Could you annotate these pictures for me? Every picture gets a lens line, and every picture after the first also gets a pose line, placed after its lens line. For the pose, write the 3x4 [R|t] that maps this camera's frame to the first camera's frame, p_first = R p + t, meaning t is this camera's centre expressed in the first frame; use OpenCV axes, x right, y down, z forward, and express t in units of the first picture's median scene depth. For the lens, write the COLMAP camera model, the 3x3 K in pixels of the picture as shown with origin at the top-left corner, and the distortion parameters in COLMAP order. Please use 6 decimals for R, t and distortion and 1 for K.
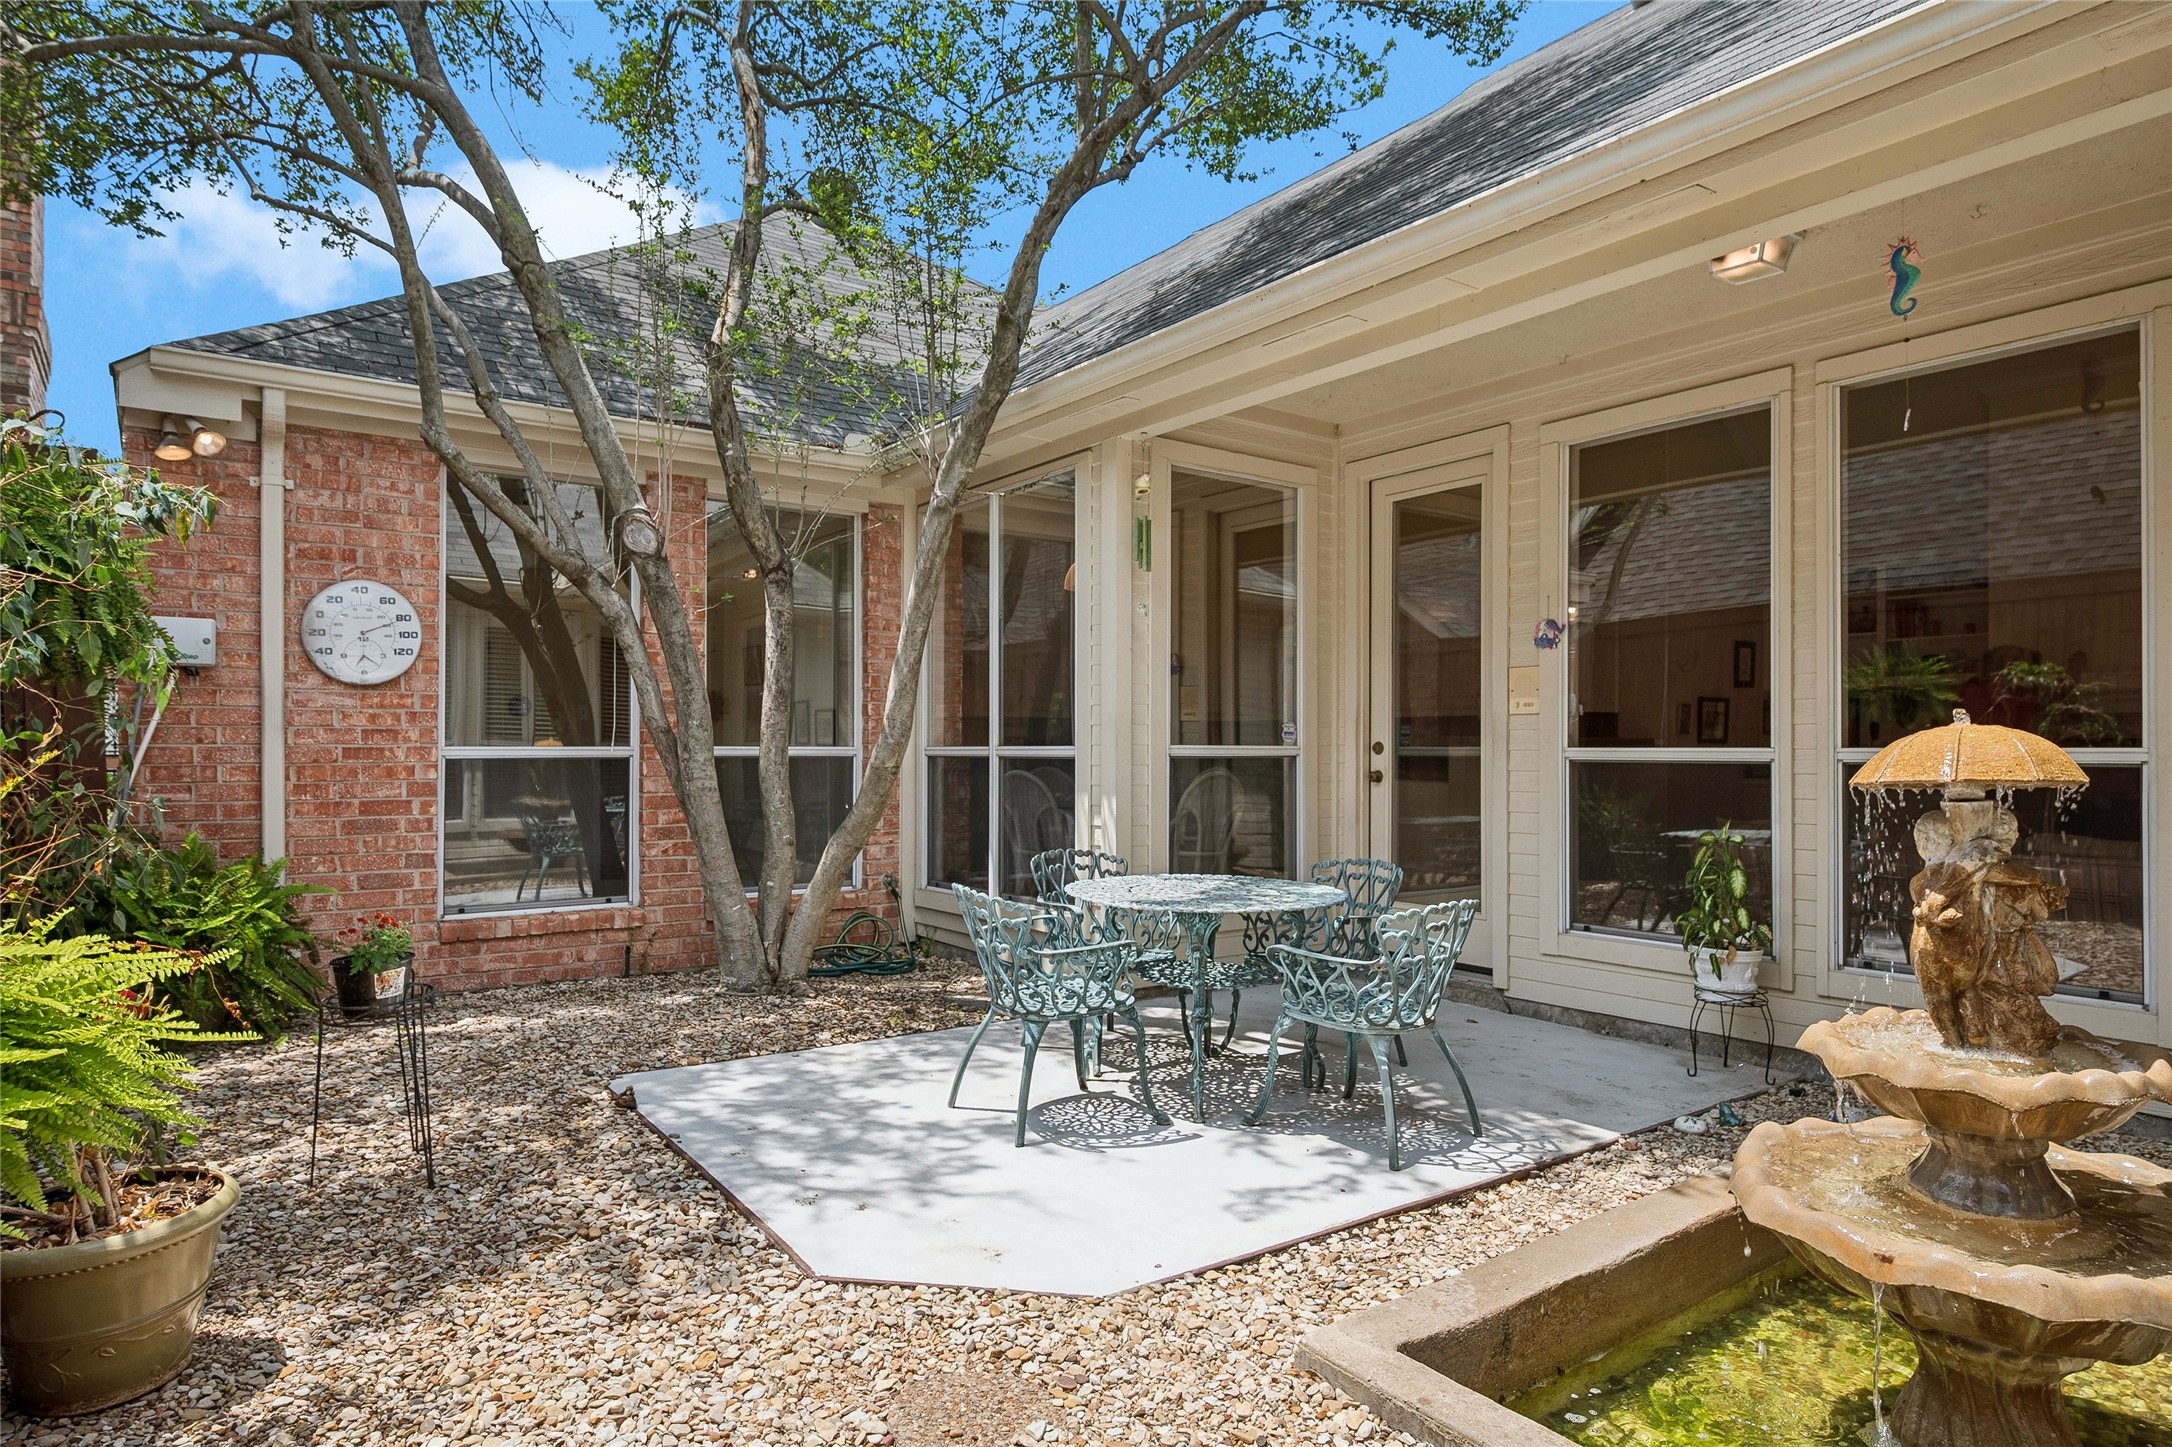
lens RADIAL K [[1222.7, 0, 1086.0], [0, 1222.7, 723.5], [0, 0, 1]] dist [-0.017306, 0.000298]
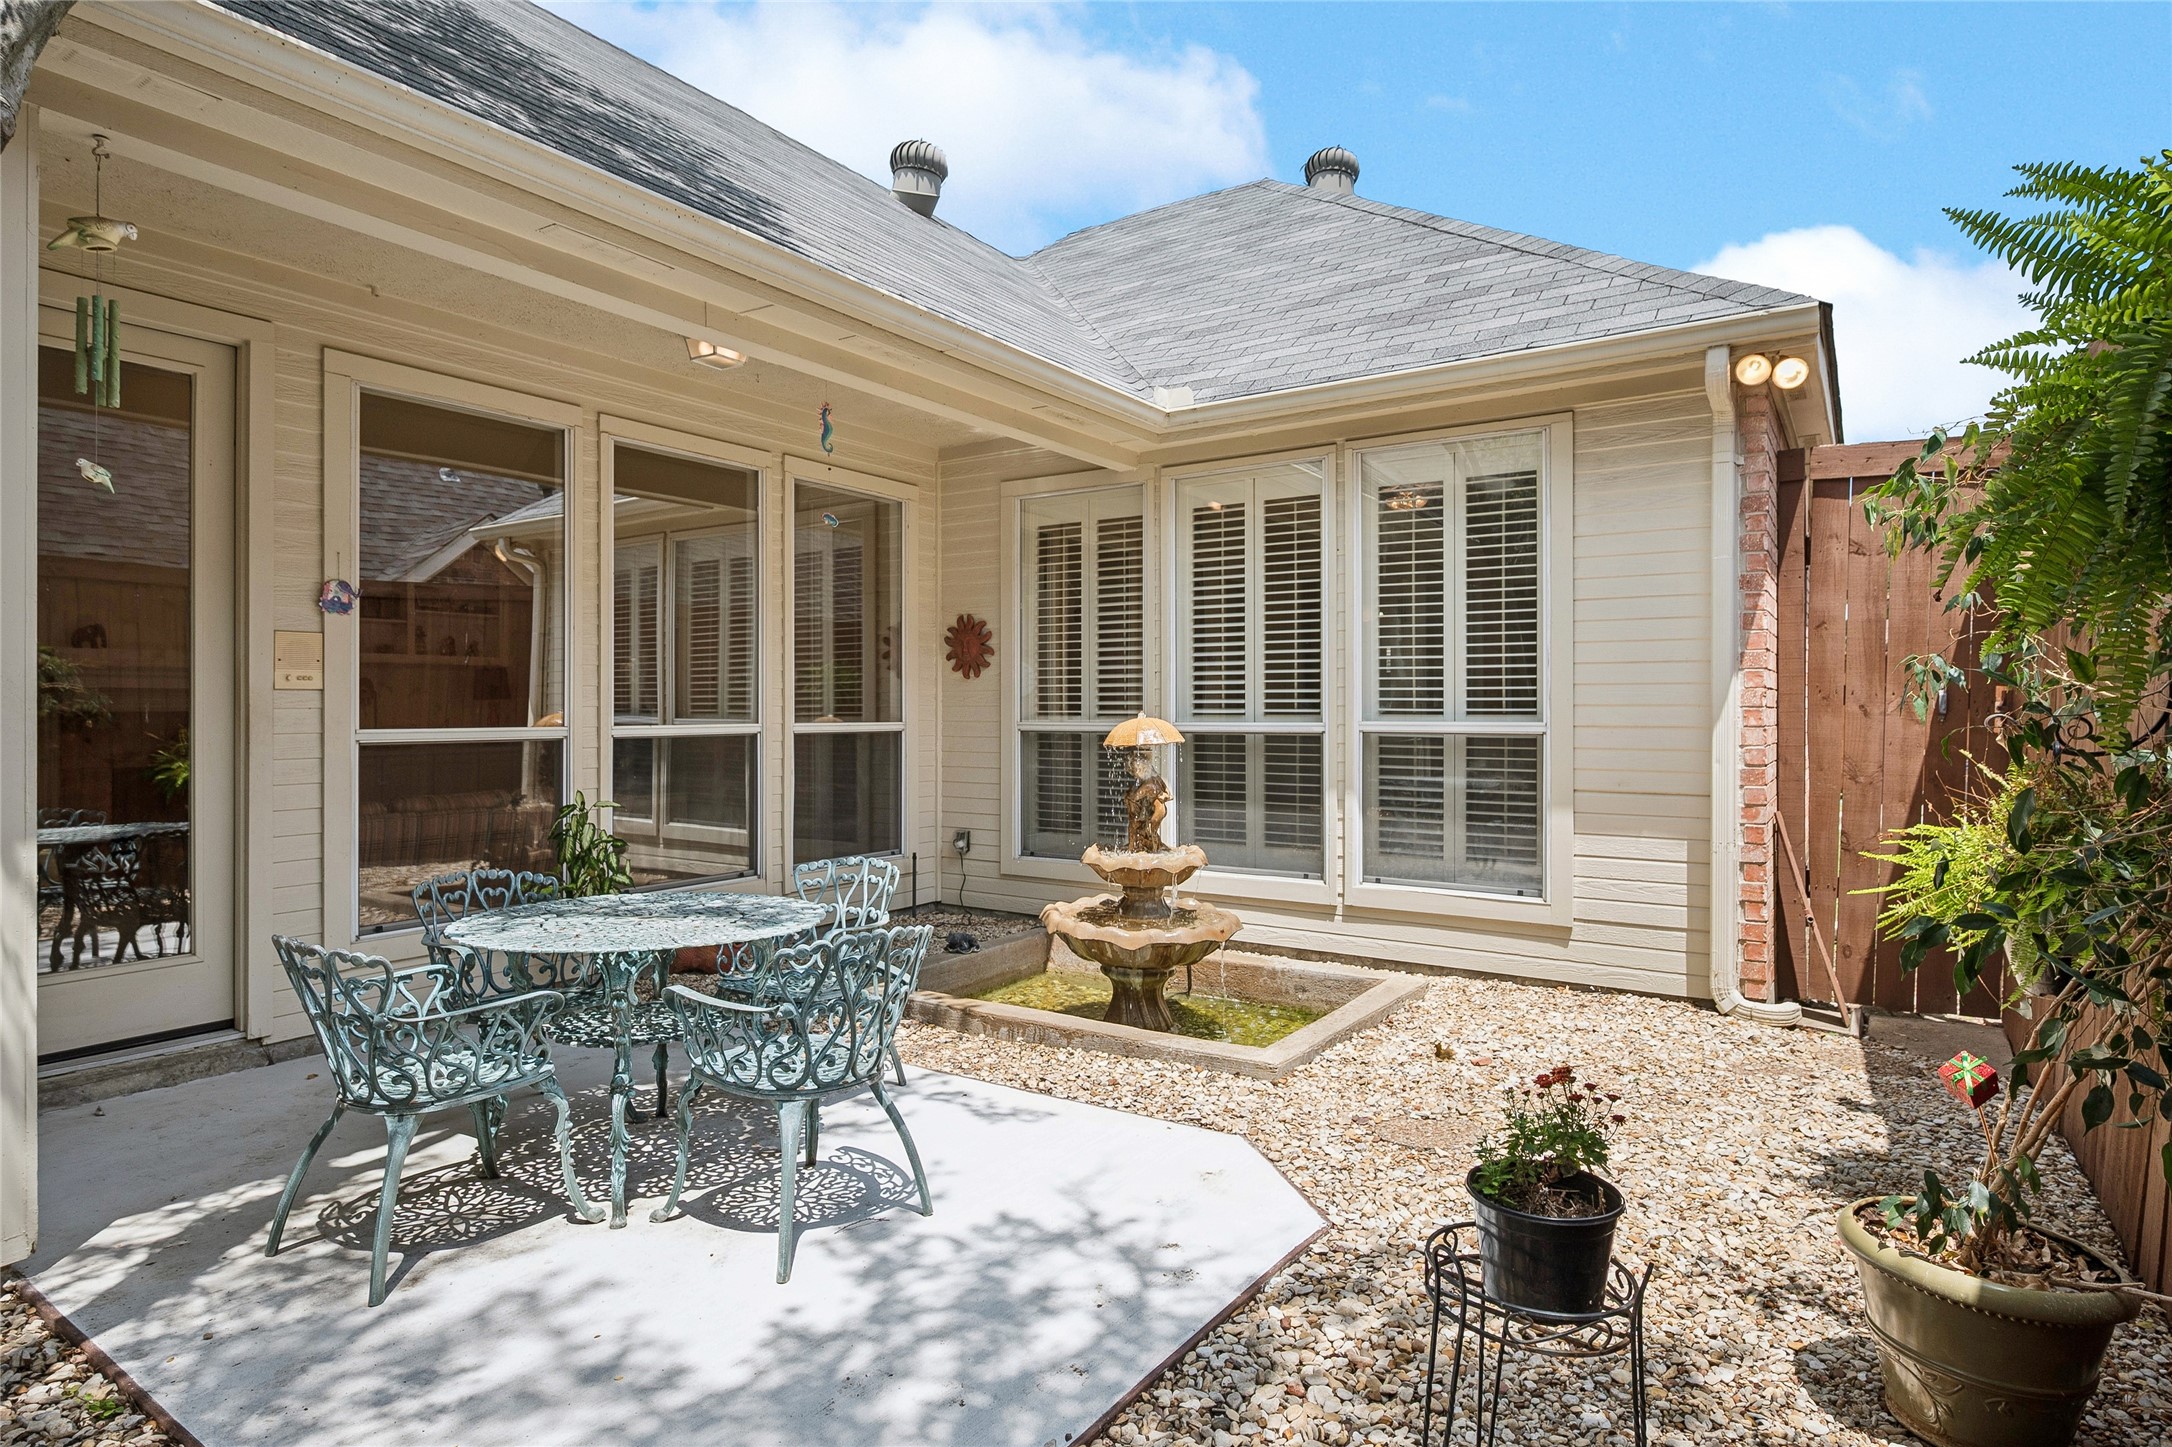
lens RADIAL K [[1188.5, 0, 1084.9], [0, 1188.5, 684.9], [0, 0, 1]] dist [0.002595, 0.000879]
pose [[-0.353205, 0.024888, 0.935215, -0.861563], [-0.014508, 0.999380, -0.032075, 0.010405], [-0.935433, -0.024897, -0.352625, 1.192819]]
